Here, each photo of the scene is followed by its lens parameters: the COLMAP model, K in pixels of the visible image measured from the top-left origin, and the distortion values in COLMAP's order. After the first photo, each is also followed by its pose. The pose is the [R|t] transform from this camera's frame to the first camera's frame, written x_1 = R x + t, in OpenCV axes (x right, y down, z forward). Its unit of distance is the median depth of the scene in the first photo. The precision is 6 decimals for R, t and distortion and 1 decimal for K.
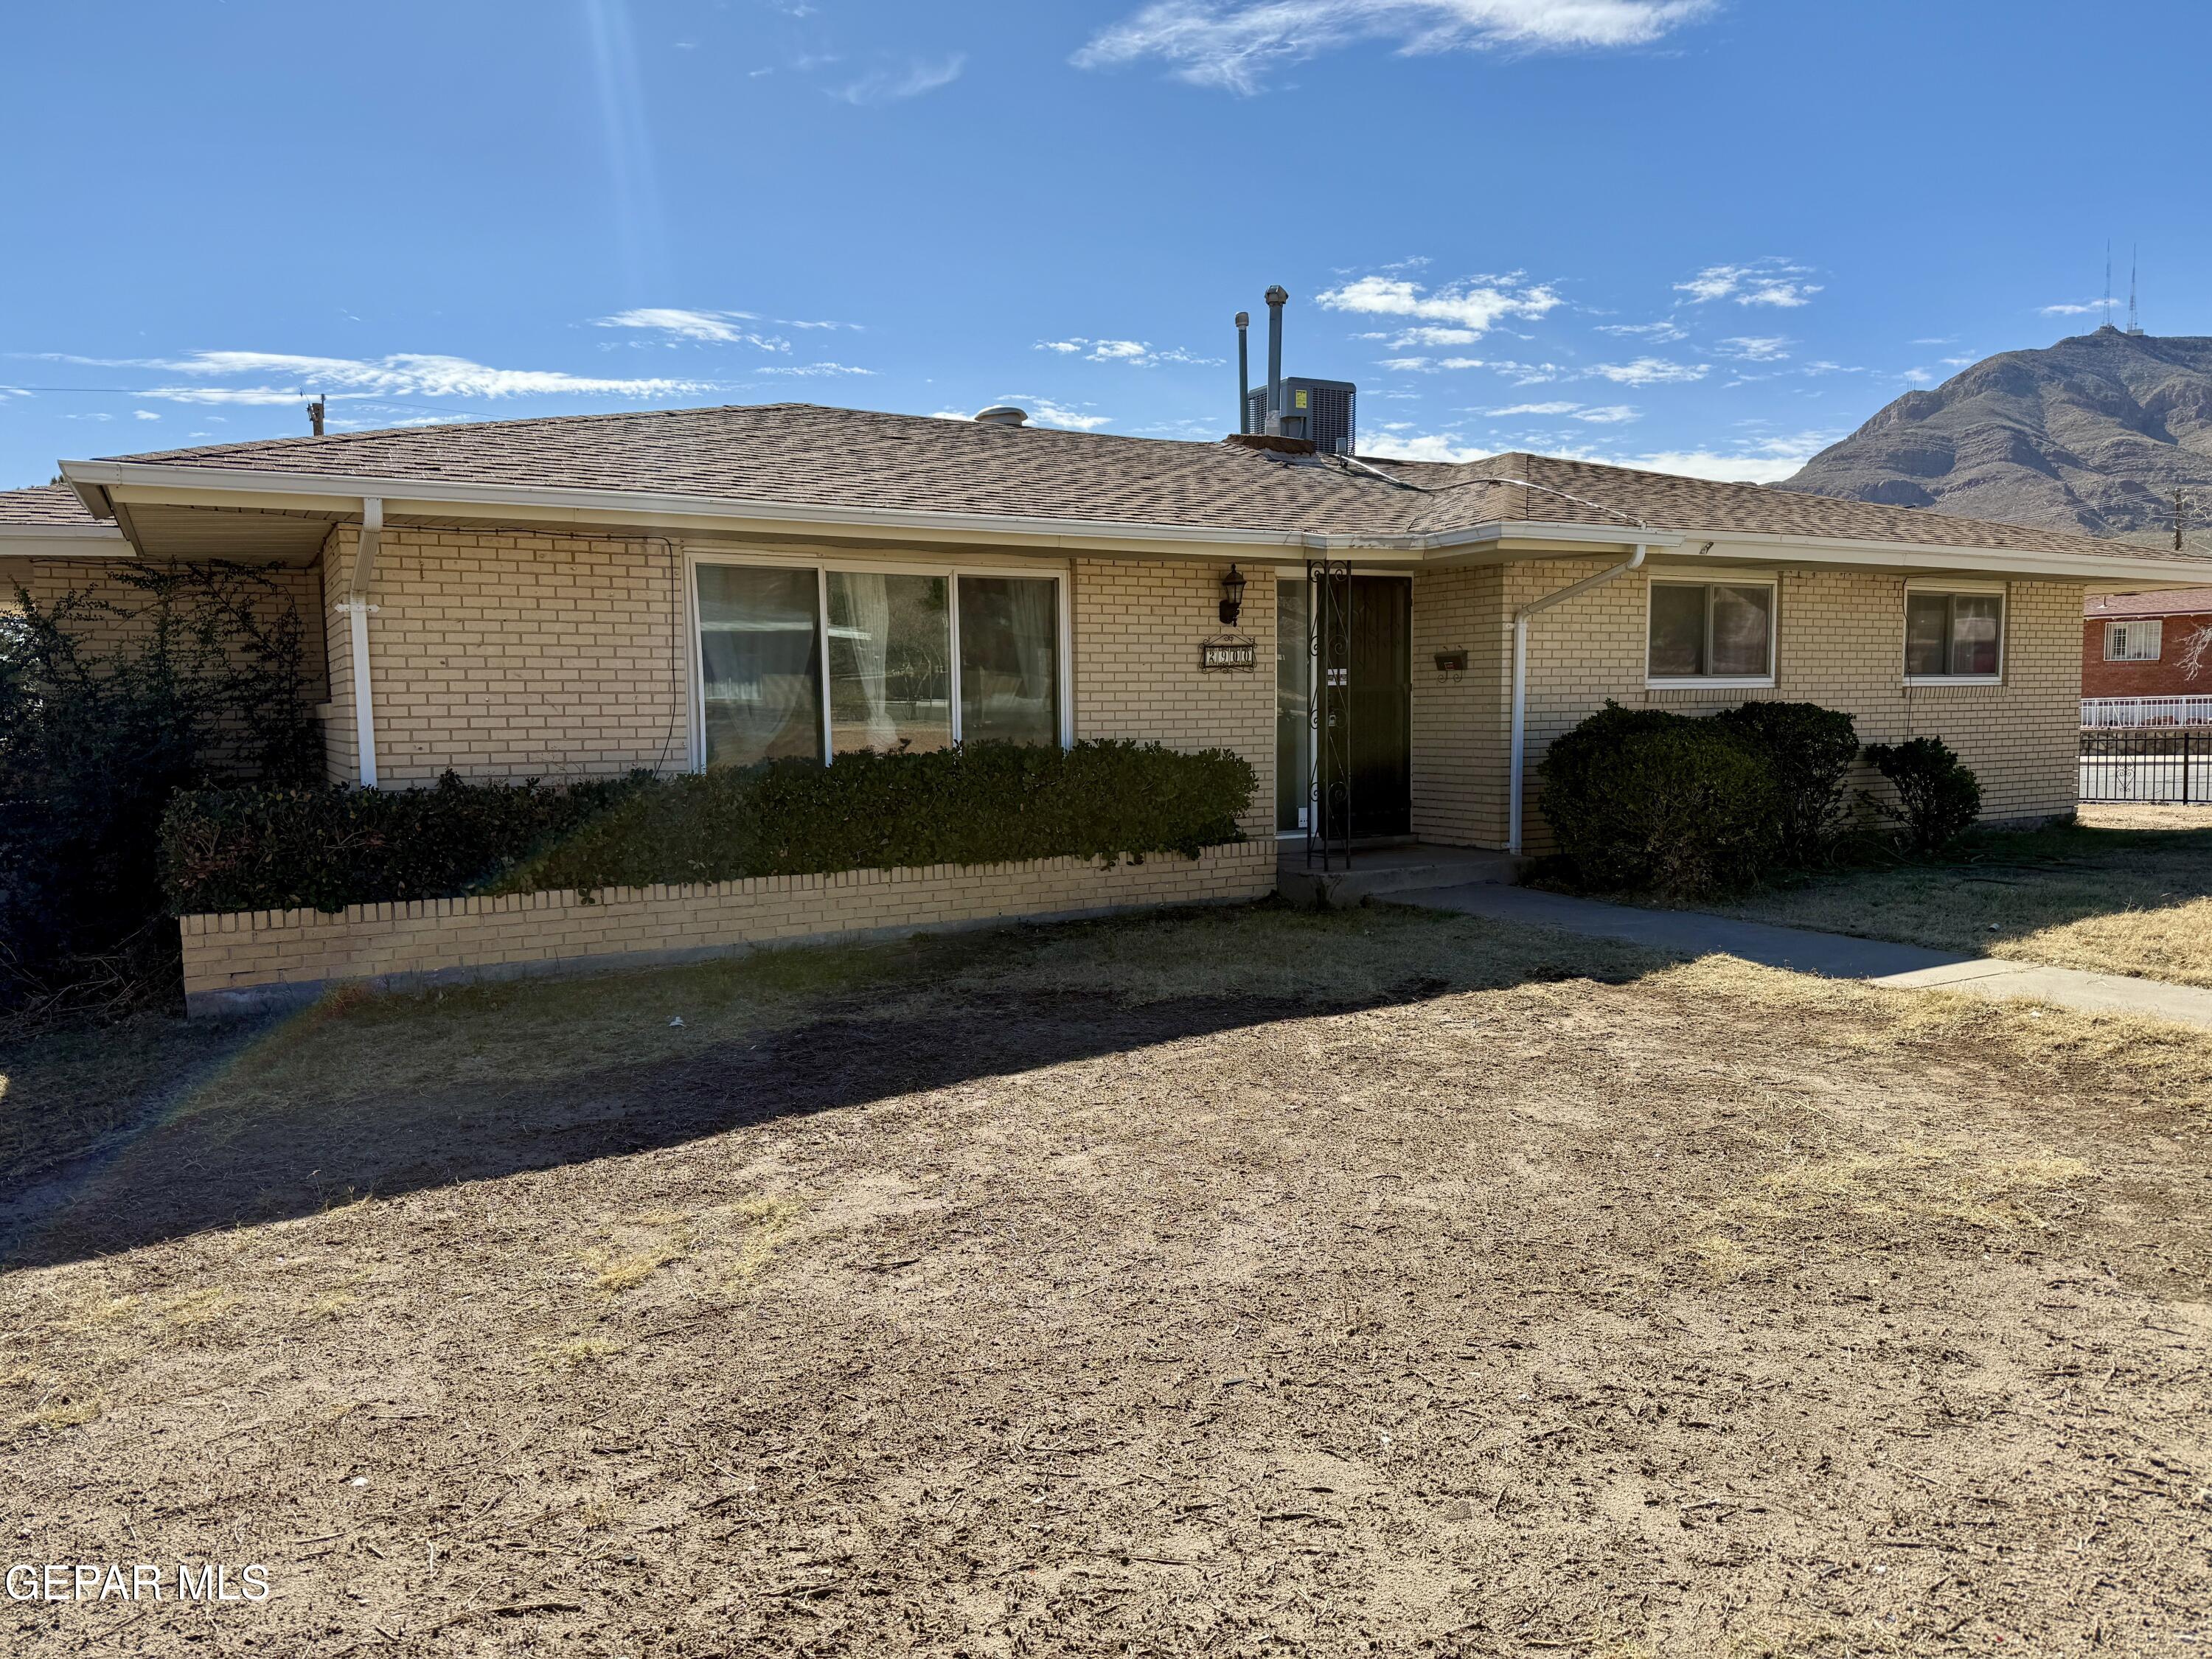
lens RADIAL K [[1592.6, 0, 1106.0], [0, 1592.6, 829.5], [0, 0, 1]] dist [0.098878, -0.110836]
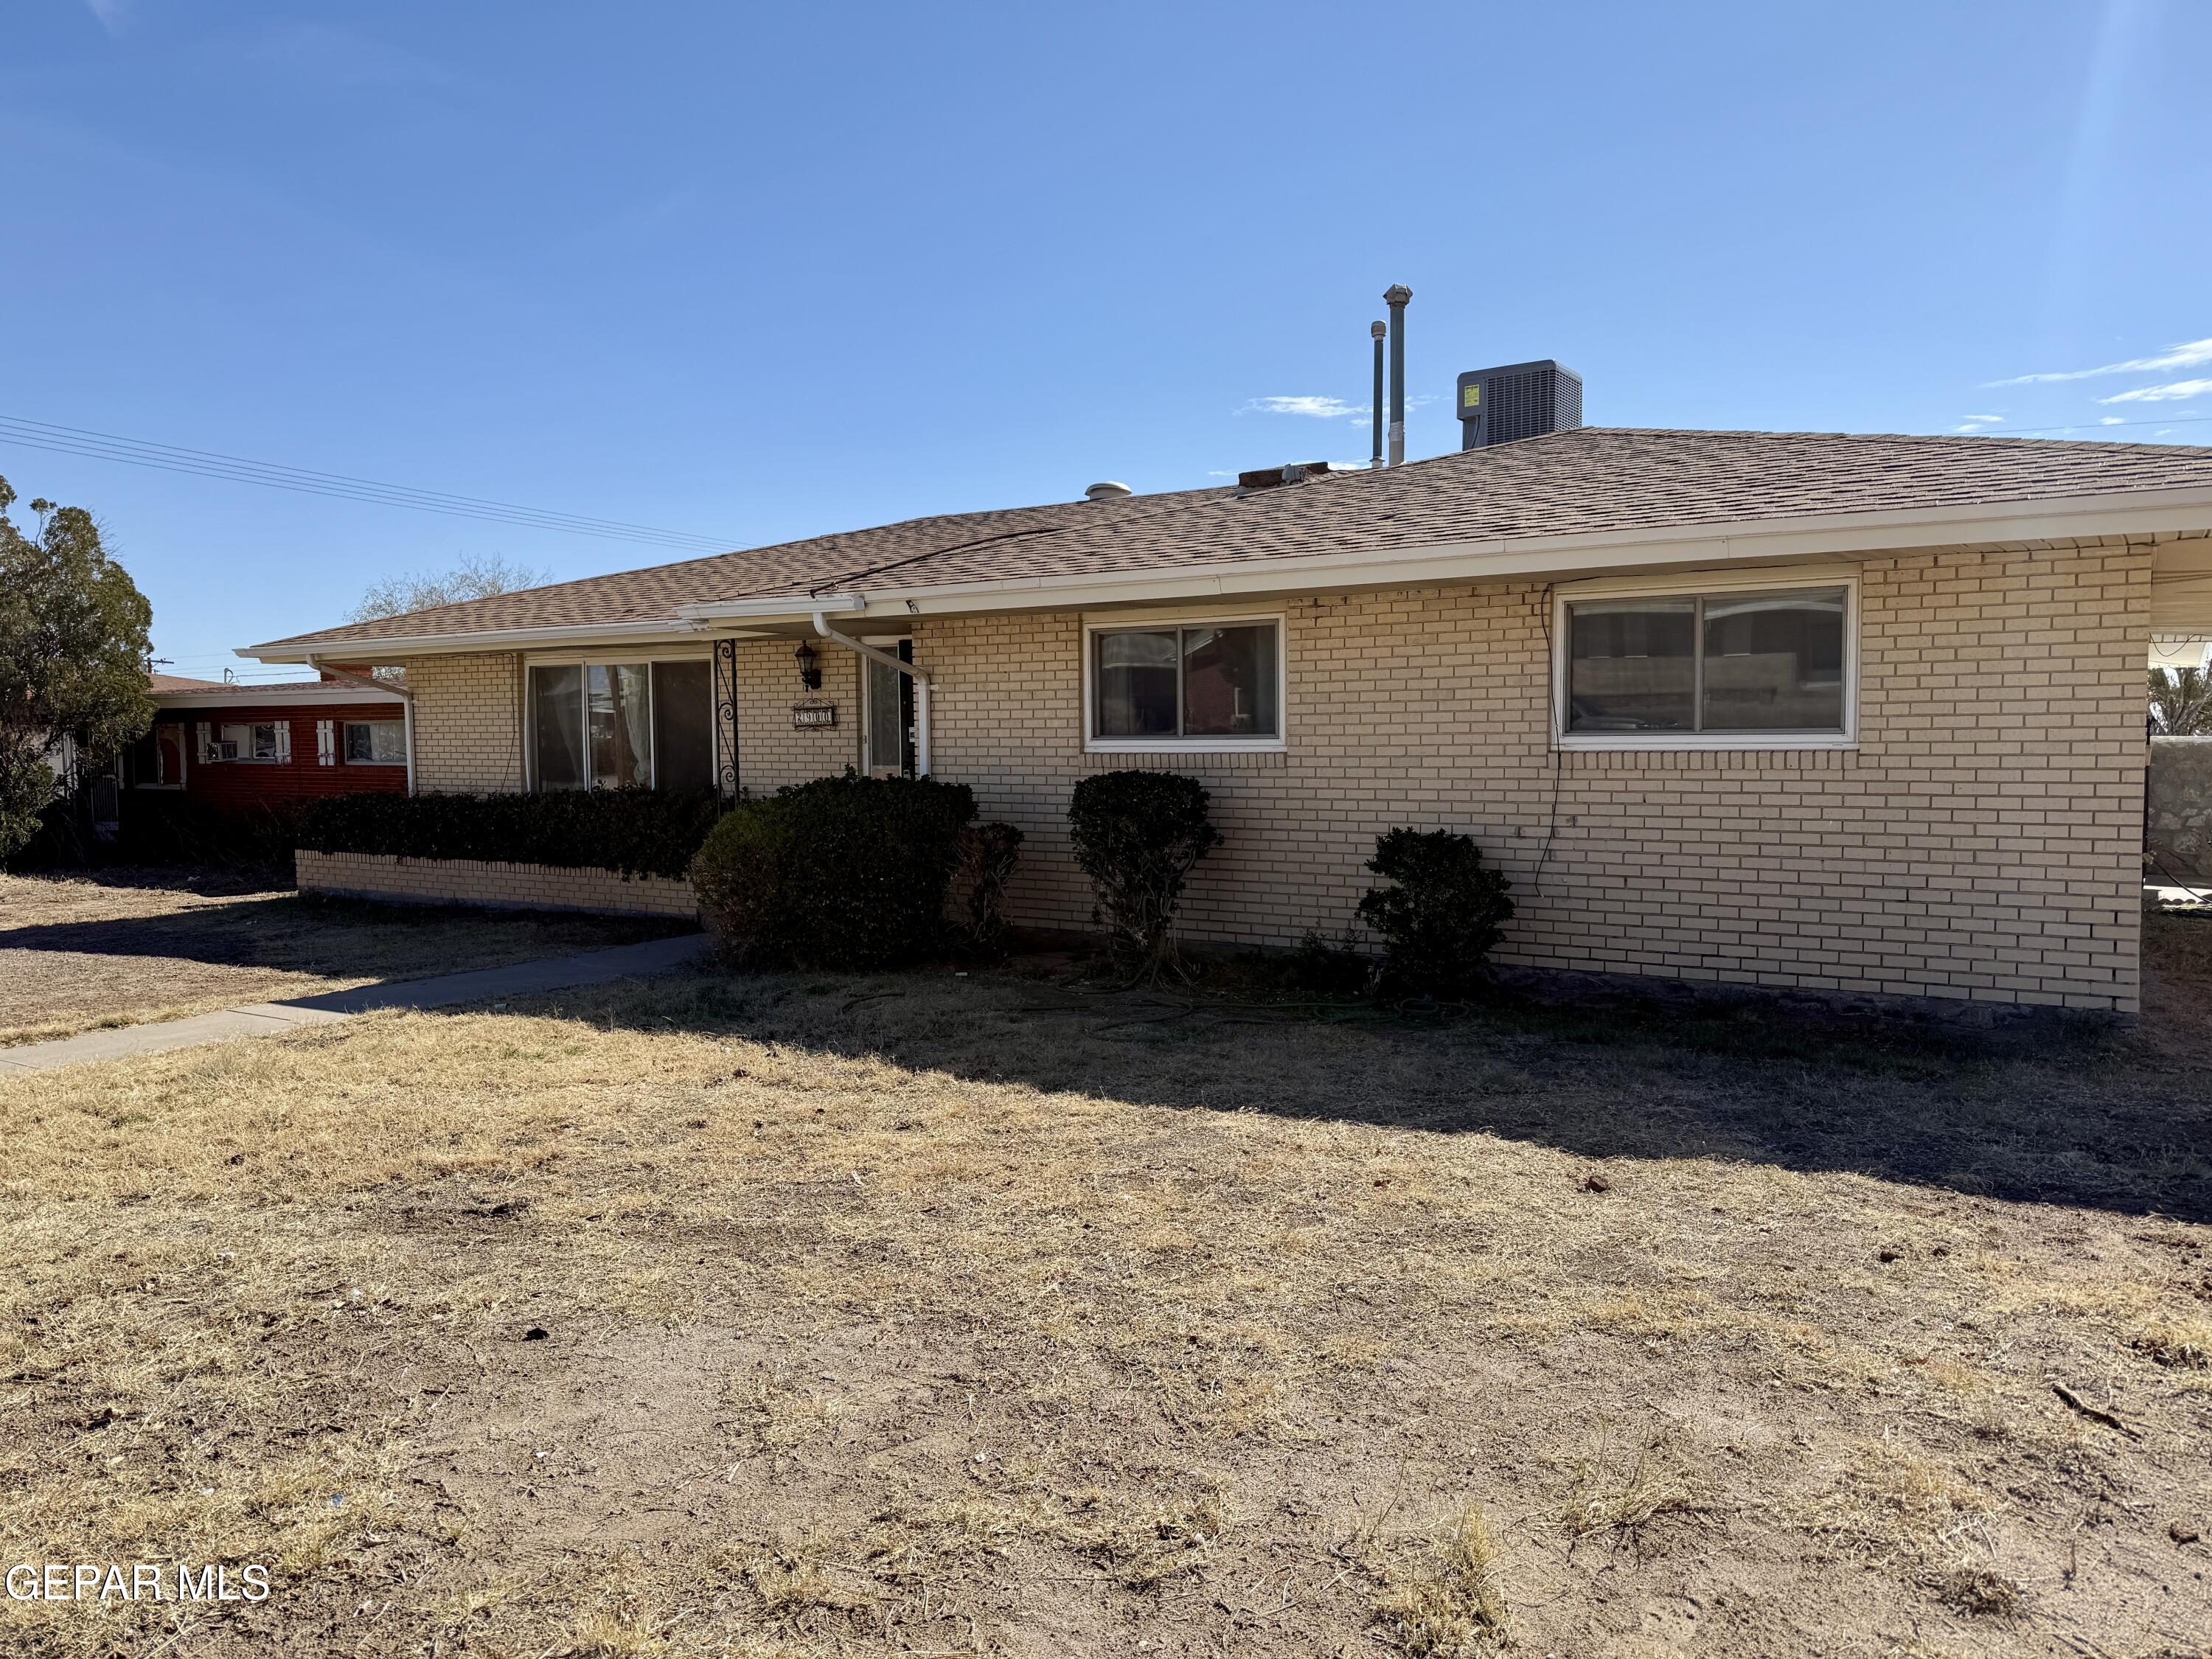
lens RADIAL K [[1592.6, 0, 1106.0], [0, 1592.6, 829.5], [0, 0, 1]] dist [0.098878, -0.110836]
pose [[0.443072, 0.065197, -0.894112, 1.170559], [-0.068721, 0.996887, 0.038637, -0.082617], [0.893848, 0.044325, 0.446173, 0.643278]]
